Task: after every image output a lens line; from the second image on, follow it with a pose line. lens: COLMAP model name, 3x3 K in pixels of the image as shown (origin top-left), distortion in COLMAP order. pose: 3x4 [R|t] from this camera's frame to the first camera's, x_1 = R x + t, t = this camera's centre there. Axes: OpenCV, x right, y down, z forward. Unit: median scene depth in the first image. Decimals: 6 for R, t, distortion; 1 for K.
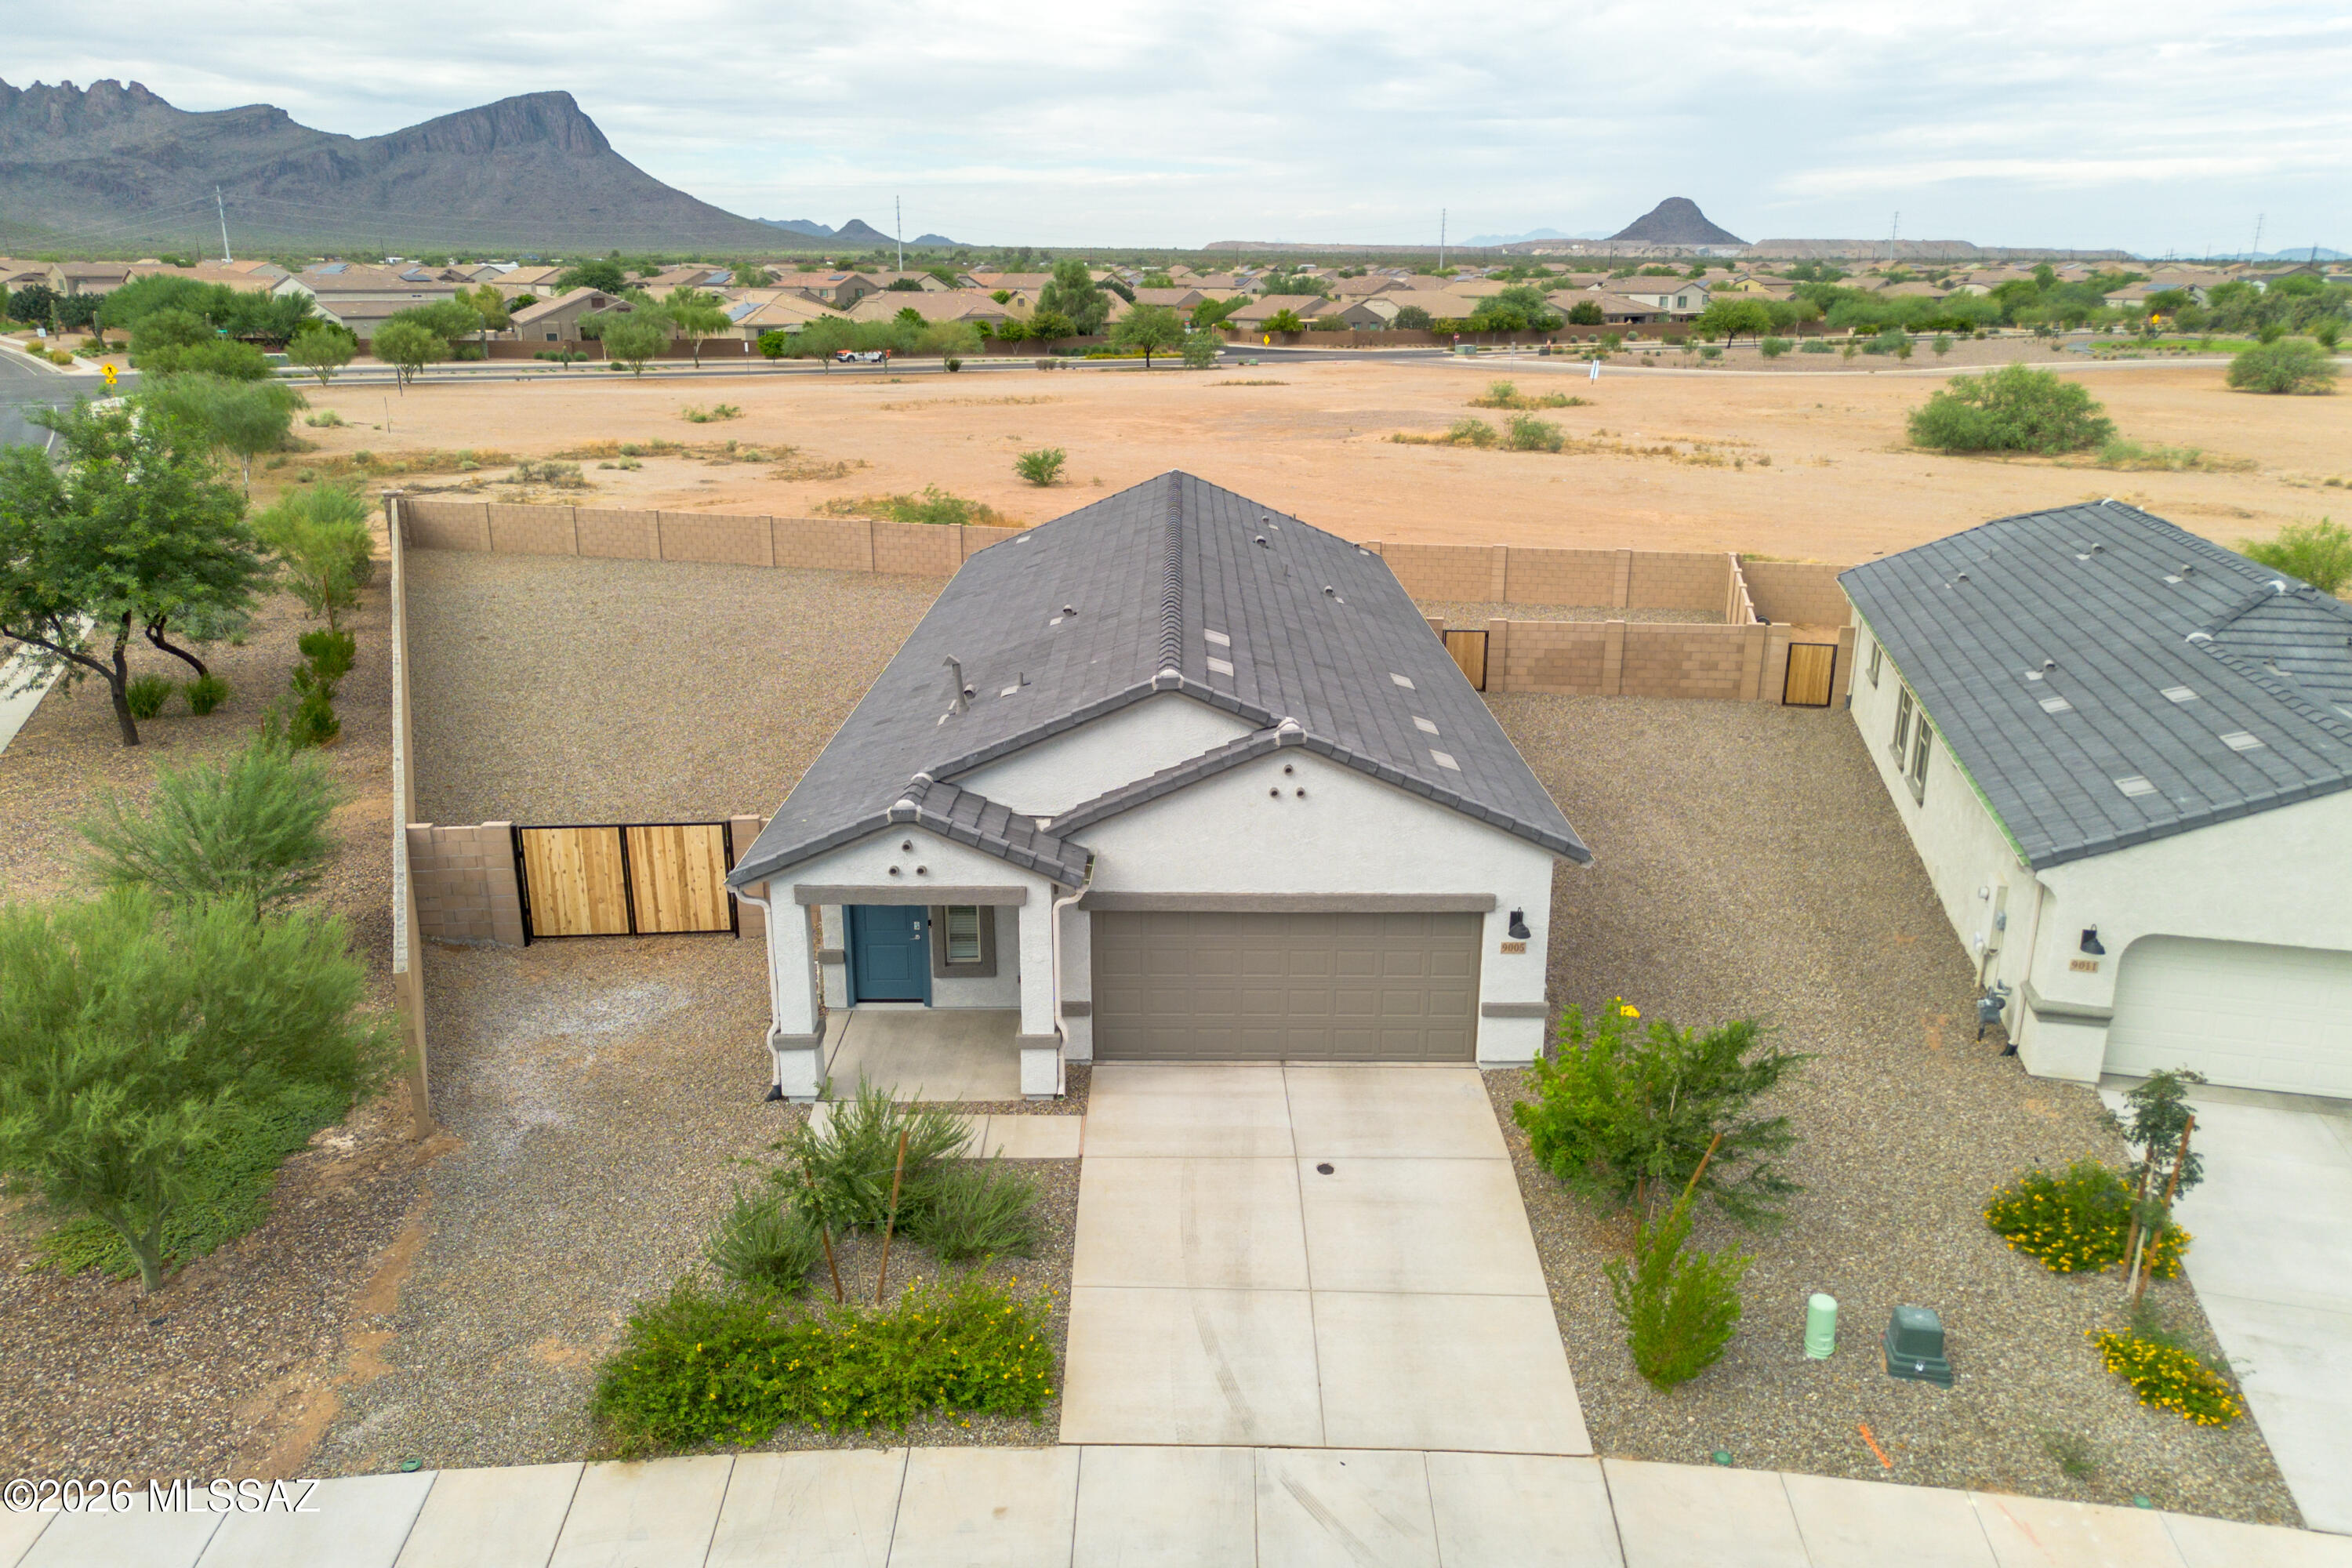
lens RADIAL K [[1681.3, 0, 1186.8], [0, 1681.3, 787.5], [0, 0, 1]] dist [0.054517, -0.045619]
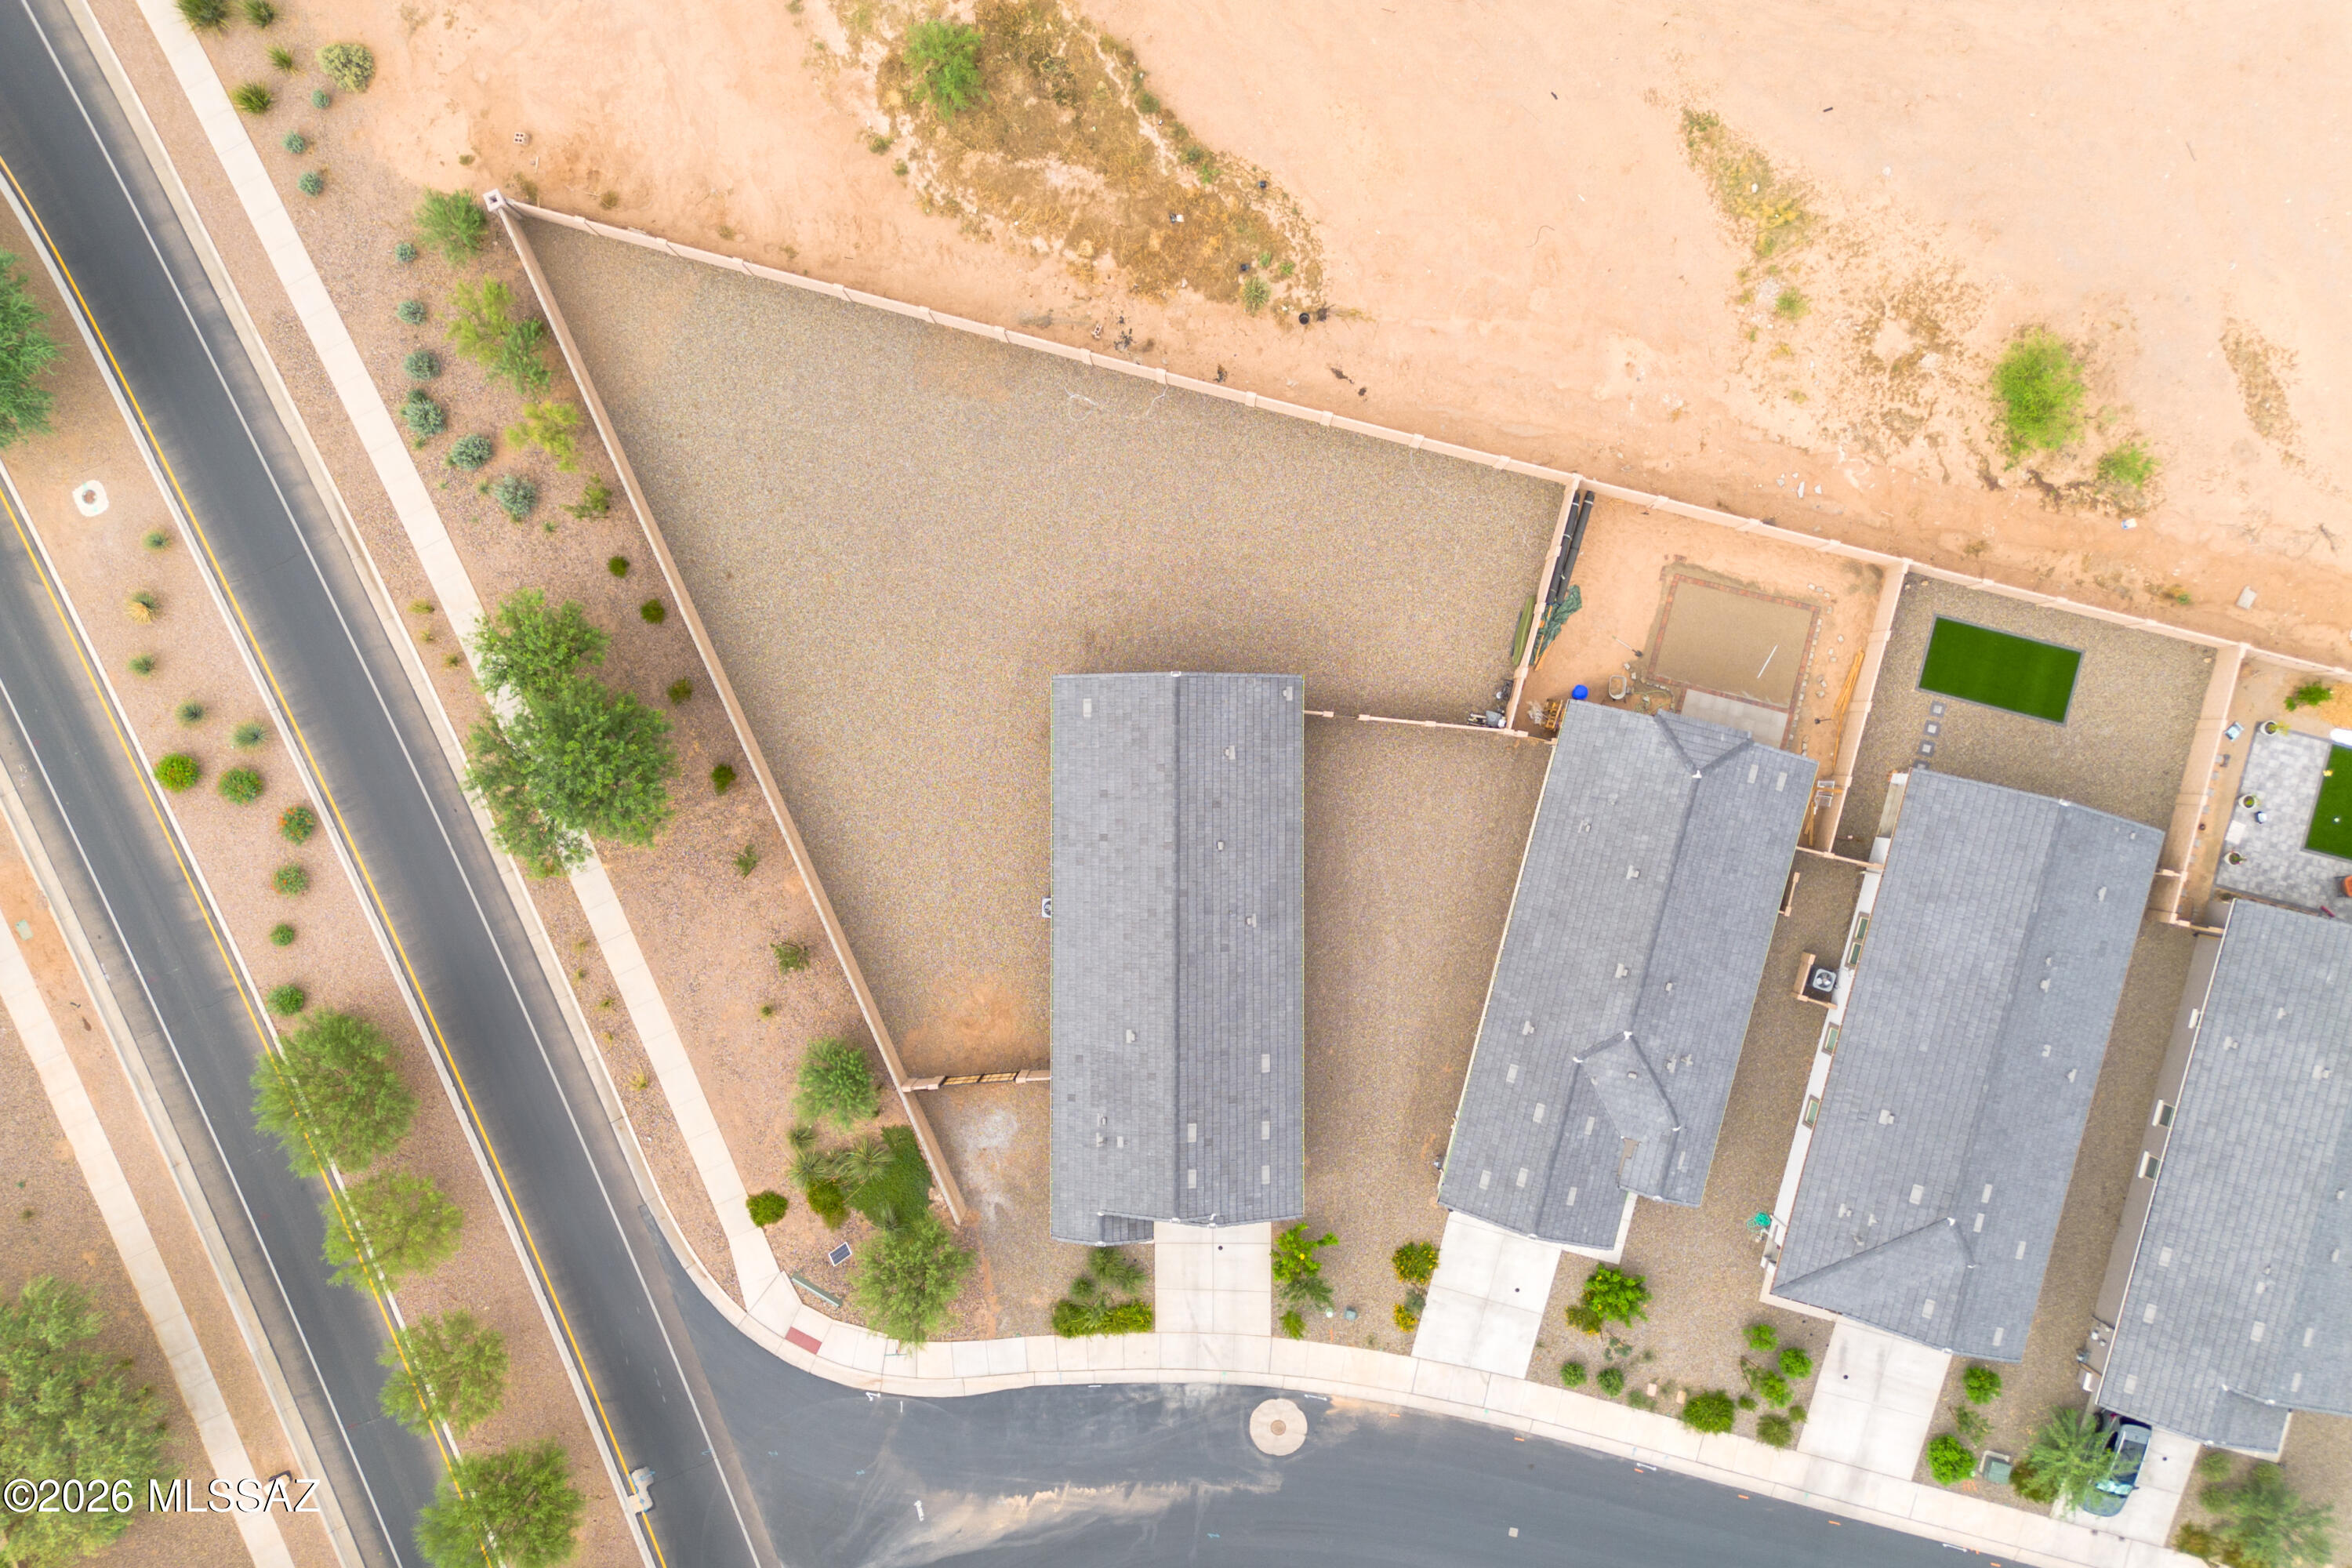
lens RADIAL K [[1681.3, 0, 1177.6], [0, 1681.3, 788.3], [0, 0, 1]] dist [0.054517, -0.045619]
pose [[0.999825, 0.004229, -0.018217, 0.037009], [0.016408, 0.269005, 0.962999, -2.649435], [0.008973, -0.963129, 0.268889, 0.709127]]
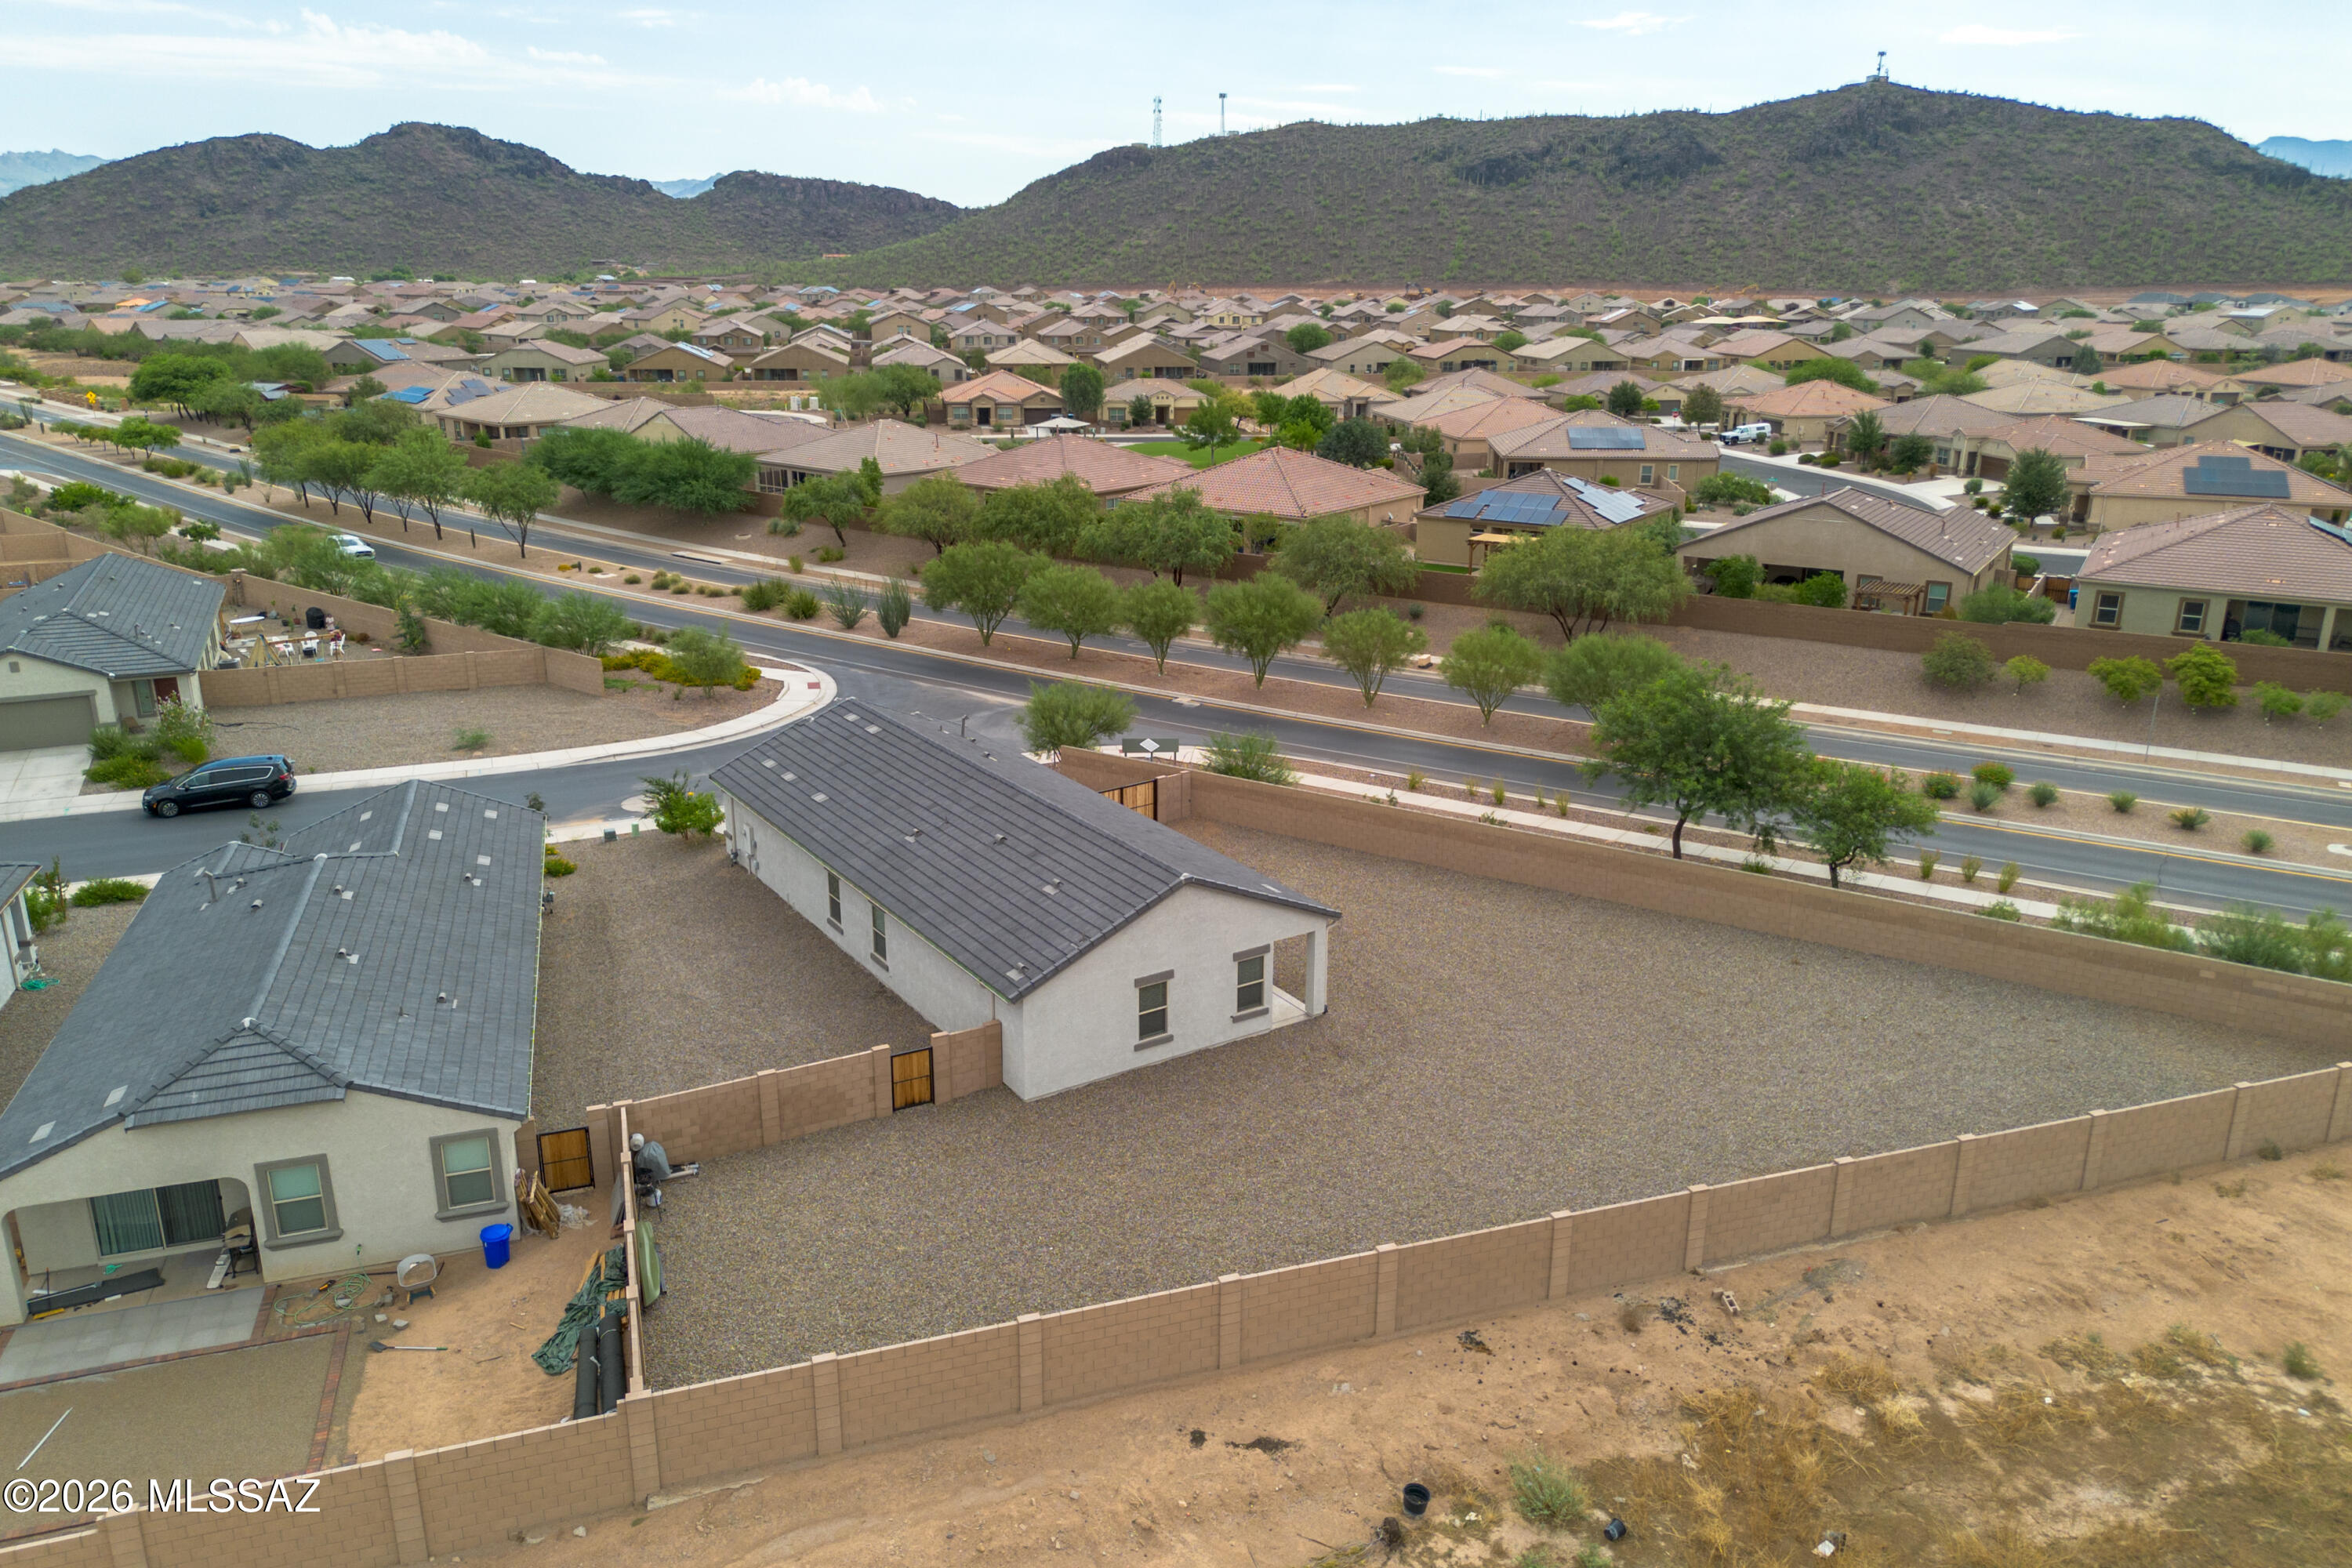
lens RADIAL K [[1681.3, 0, 1190.2], [0, 1681.3, 783.7], [0, 0, 1]] dist [0.054517, -0.045619]
pose [[-0.836006, 0.153899, -0.526697, 0.816372], [-0.168636, 0.841350, 0.513509, -1.189745], [0.522165, 0.518117, -0.677421, 2.579950]]
